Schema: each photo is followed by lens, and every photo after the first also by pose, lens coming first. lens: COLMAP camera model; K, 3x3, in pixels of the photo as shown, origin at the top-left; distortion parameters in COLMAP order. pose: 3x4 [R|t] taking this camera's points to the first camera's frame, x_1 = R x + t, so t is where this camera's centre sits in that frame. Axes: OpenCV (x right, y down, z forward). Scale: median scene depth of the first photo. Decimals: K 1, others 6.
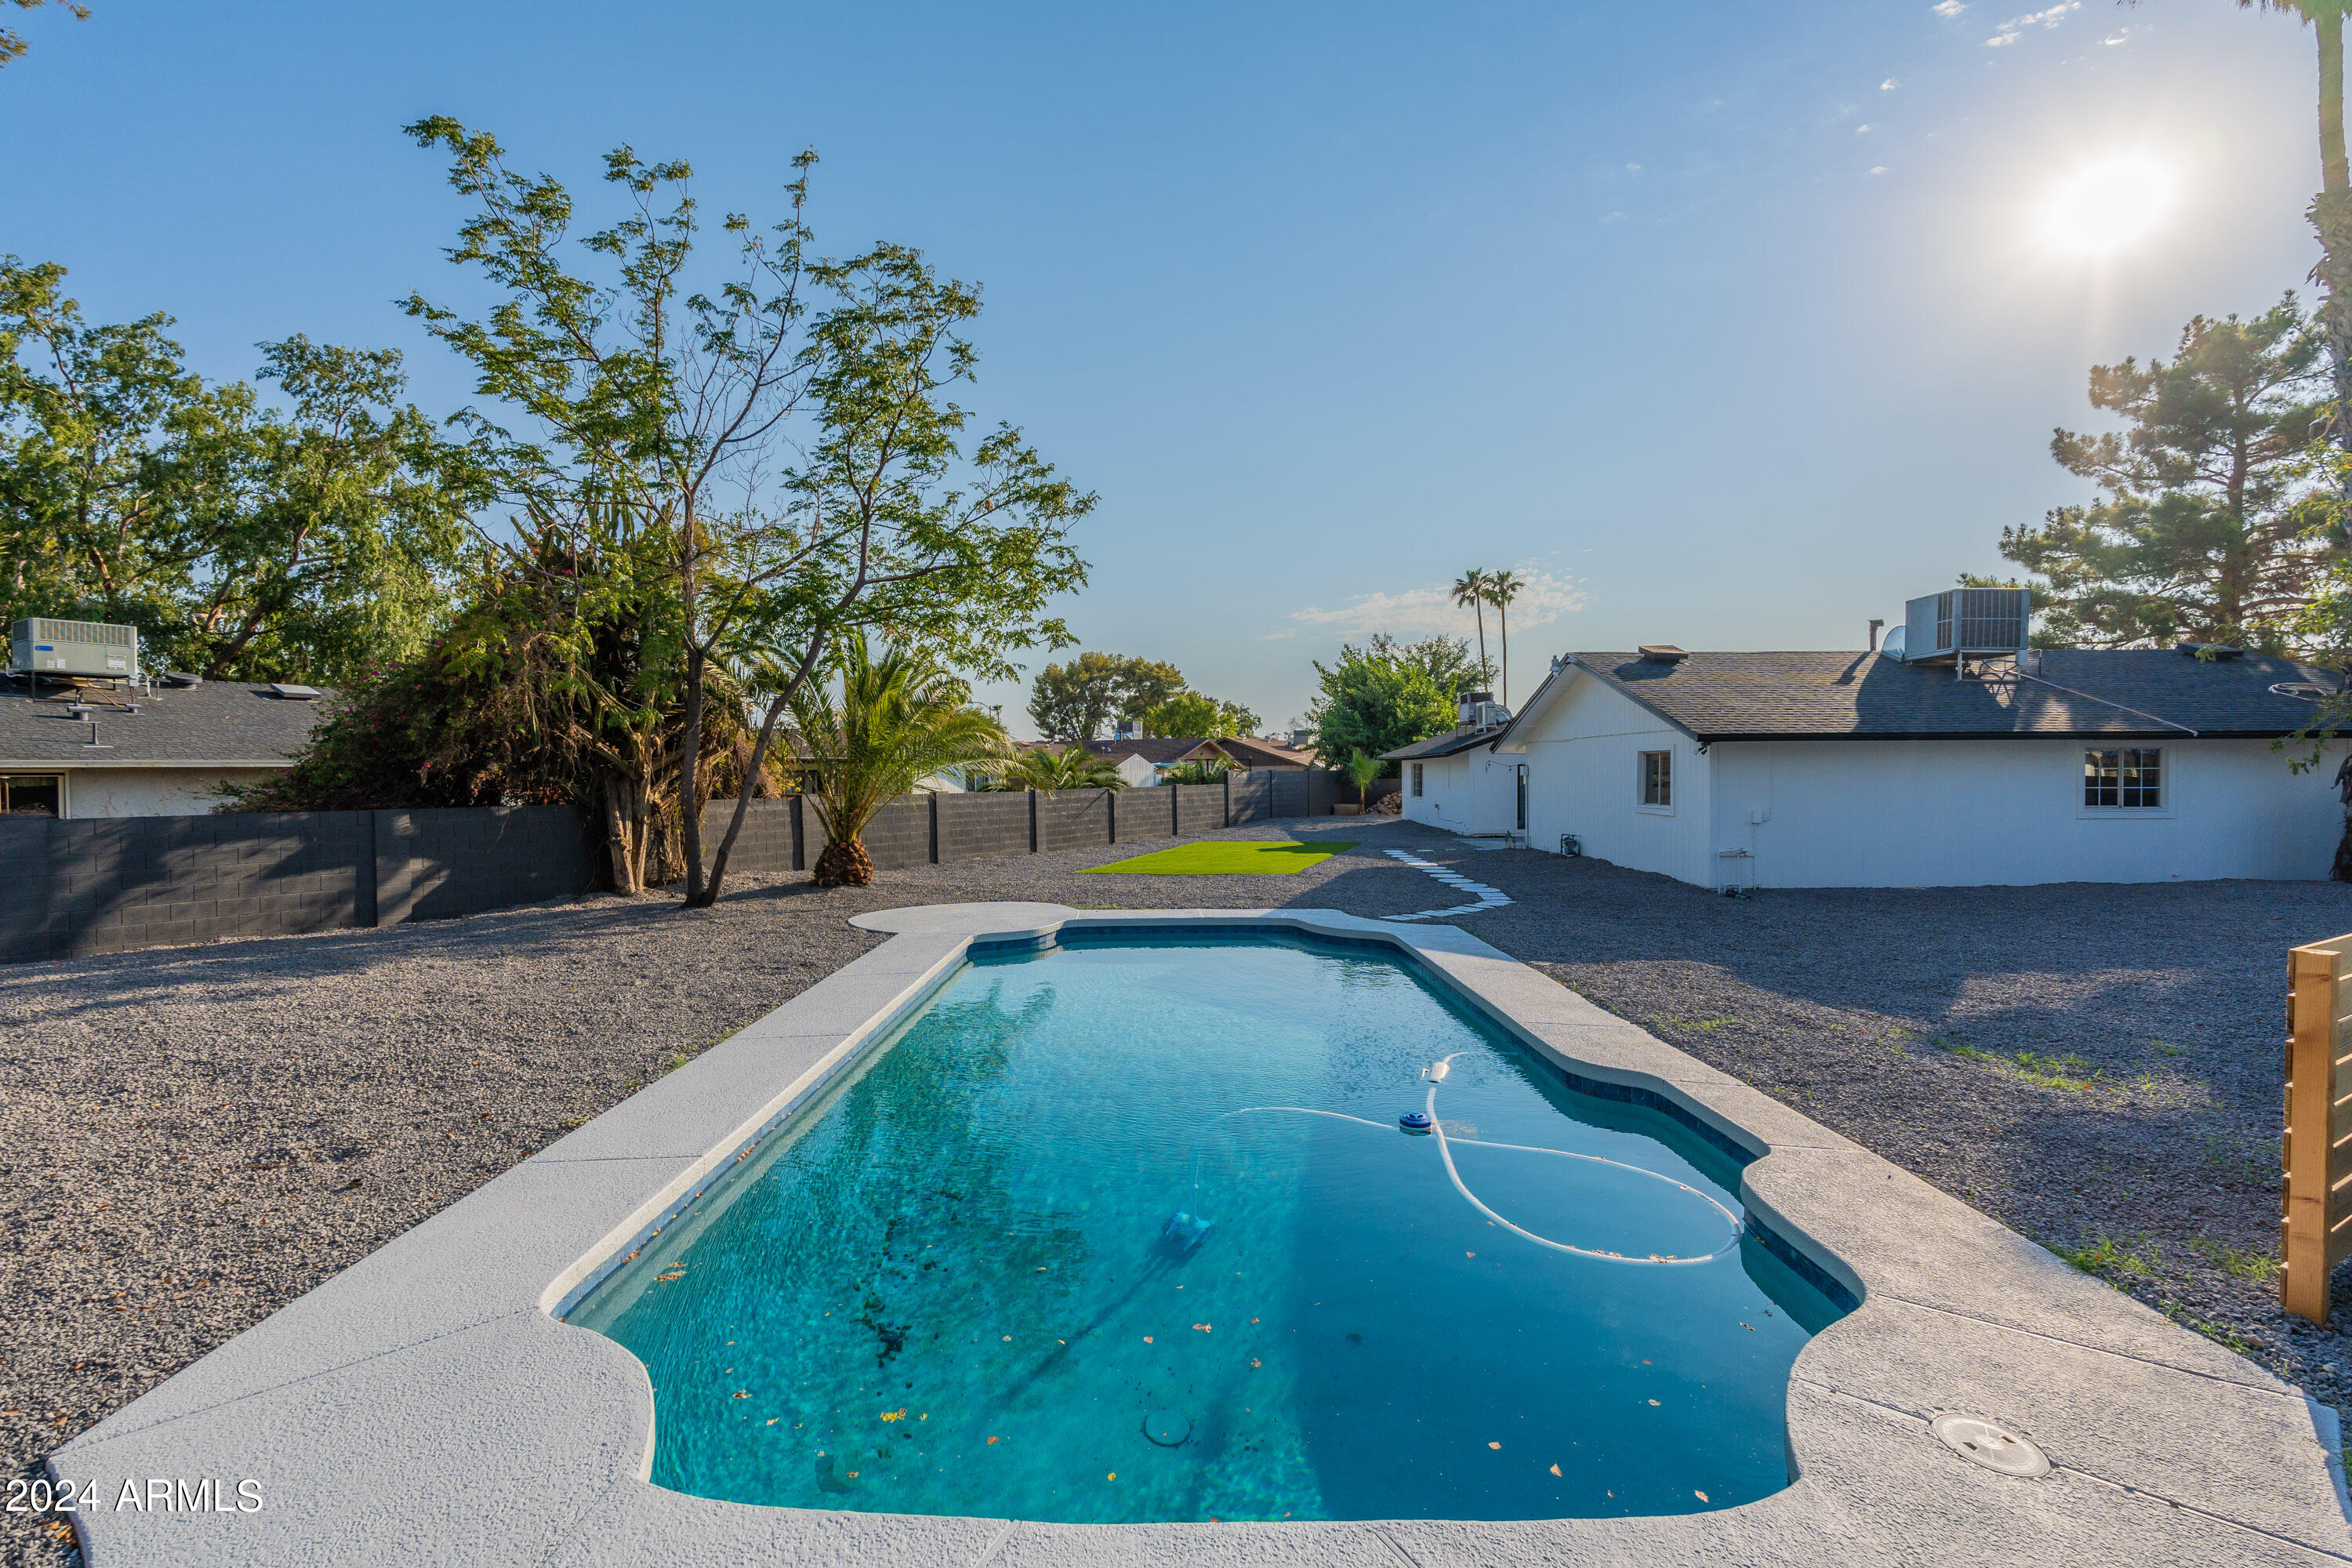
lens RADIAL K [[1036.2, 0, 1159.1], [0, 1036.2, 782.4], [0, 0, 1]] dist [-0.003963, -0.000472]
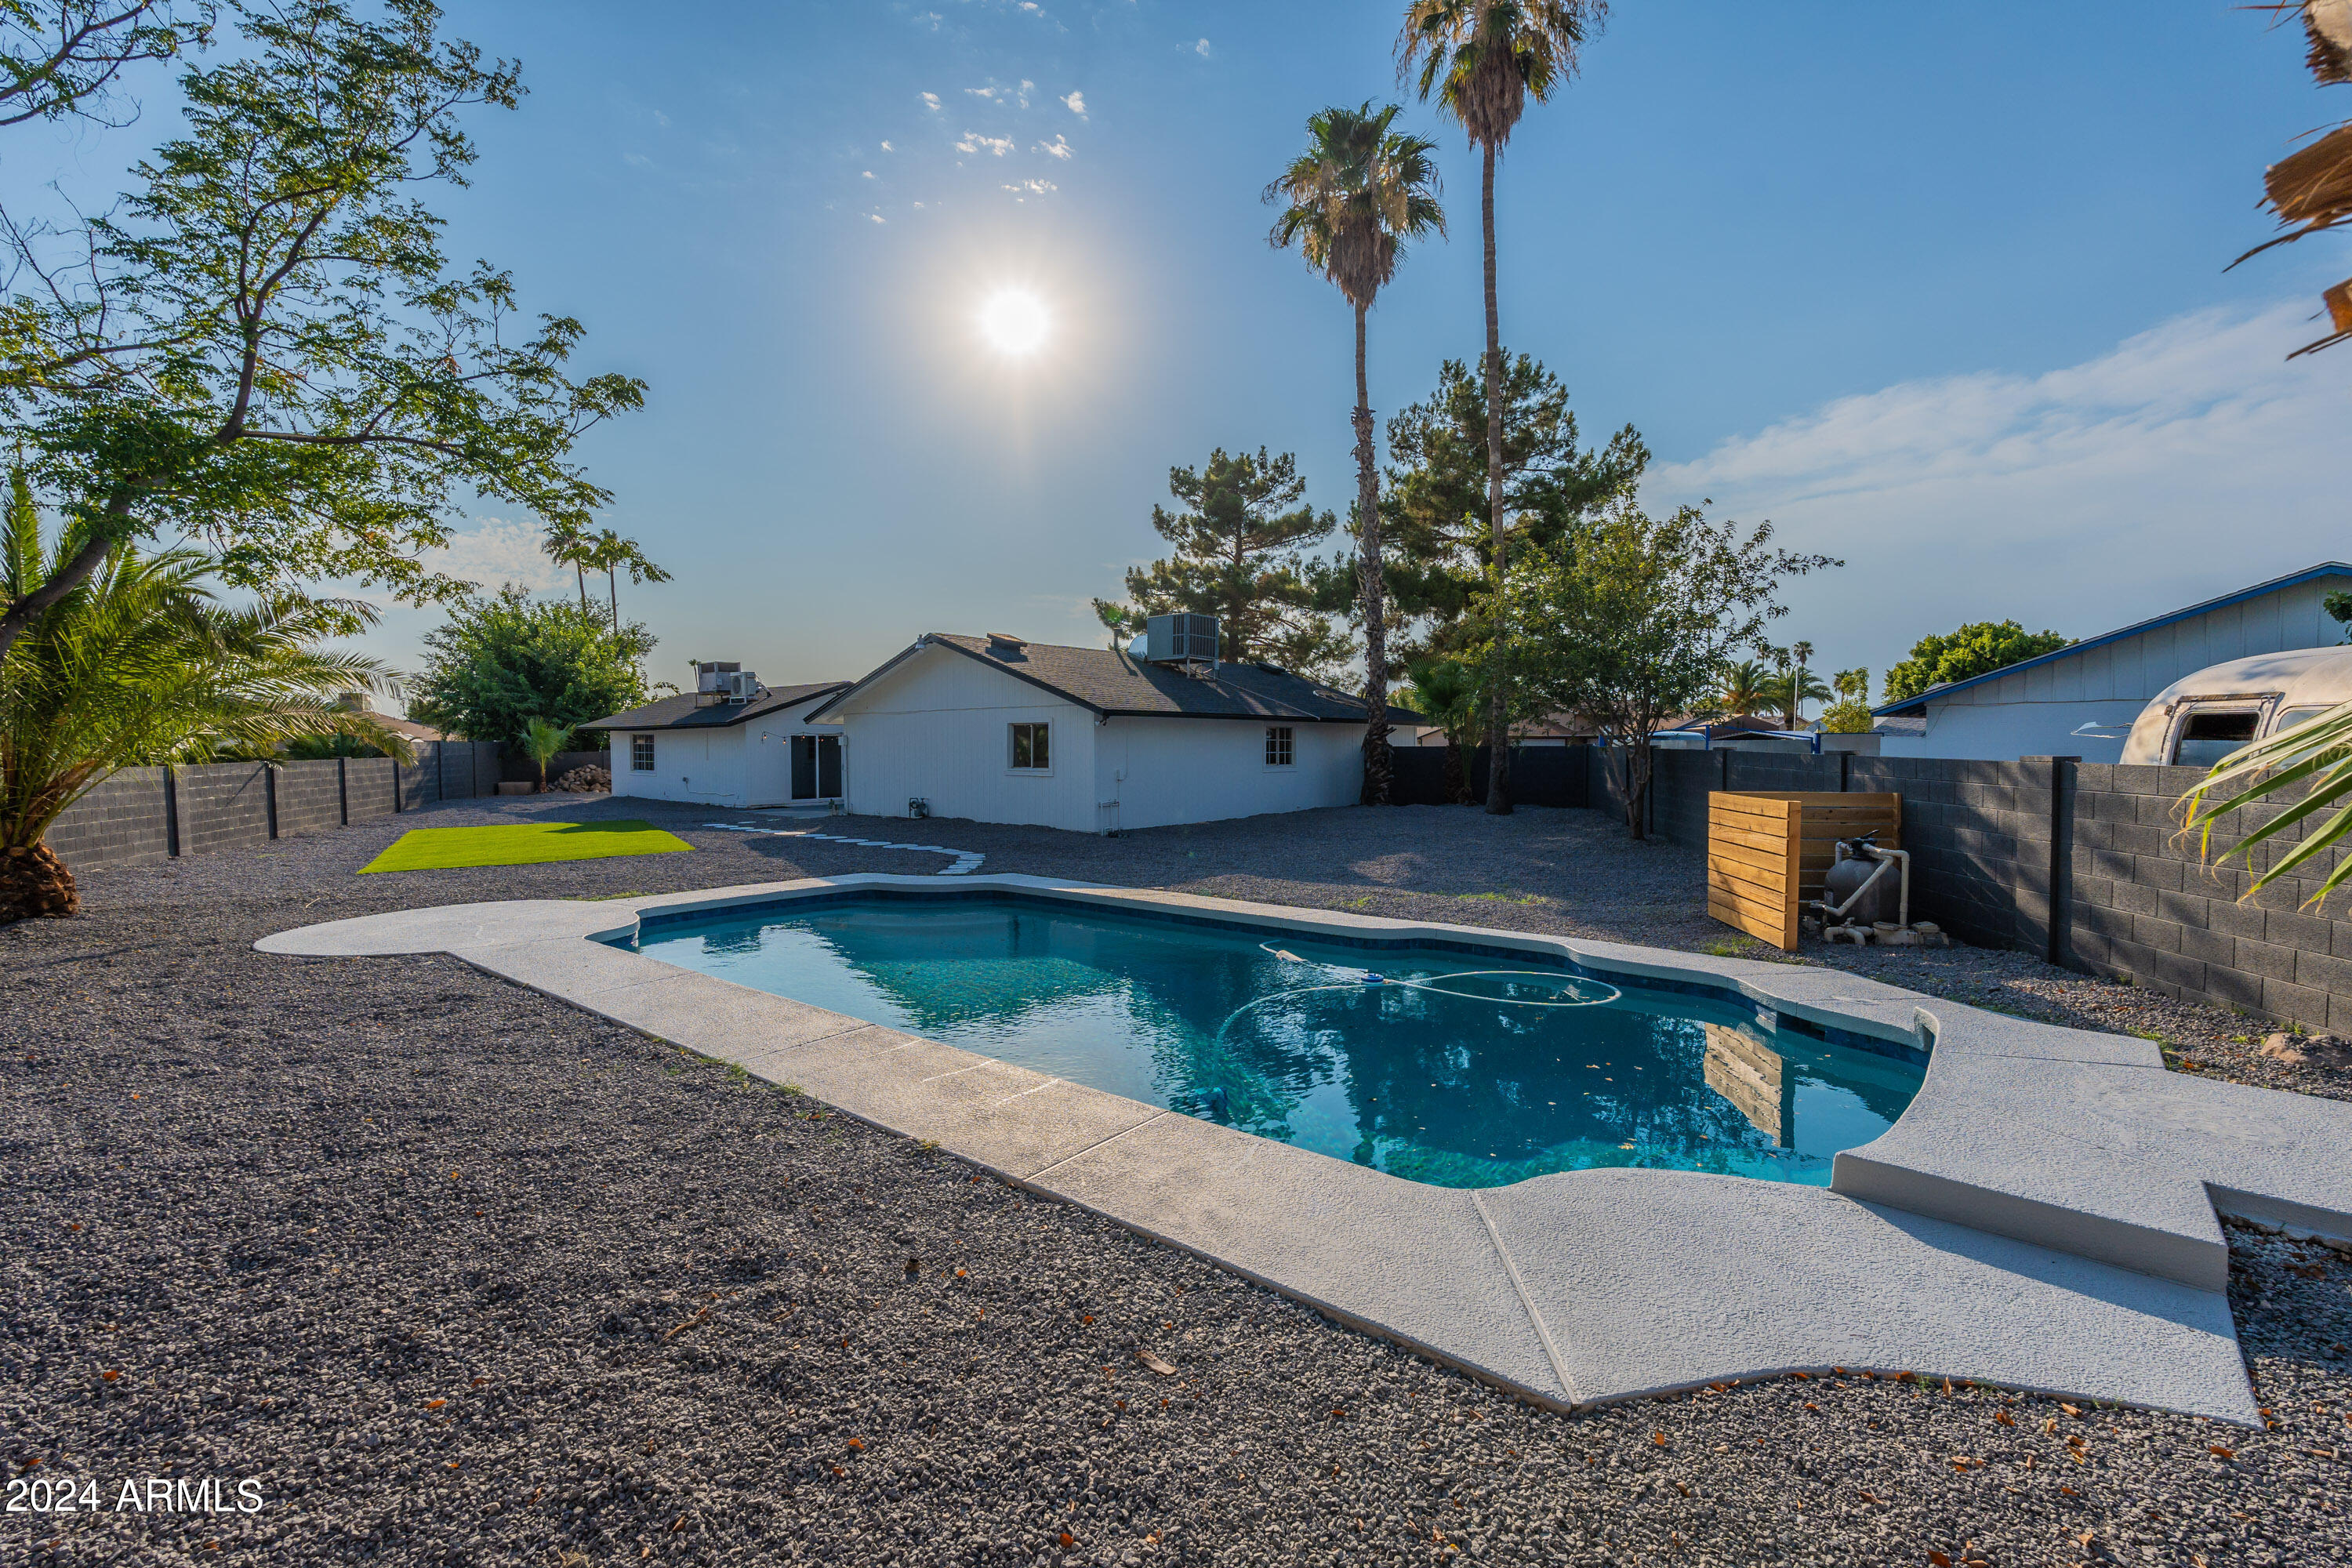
lens RADIAL K [[1036.2, 0, 1162.8], [0, 1036.2, 775.5], [0, 0, 1]] dist [-0.003963, -0.000472]
pose [[0.632161, -0.016601, 0.774659, -0.240846], [0.006425, 0.999848, 0.016184, 0.008556], [-0.774810, -0.005253, 0.632172, 0.087506]]
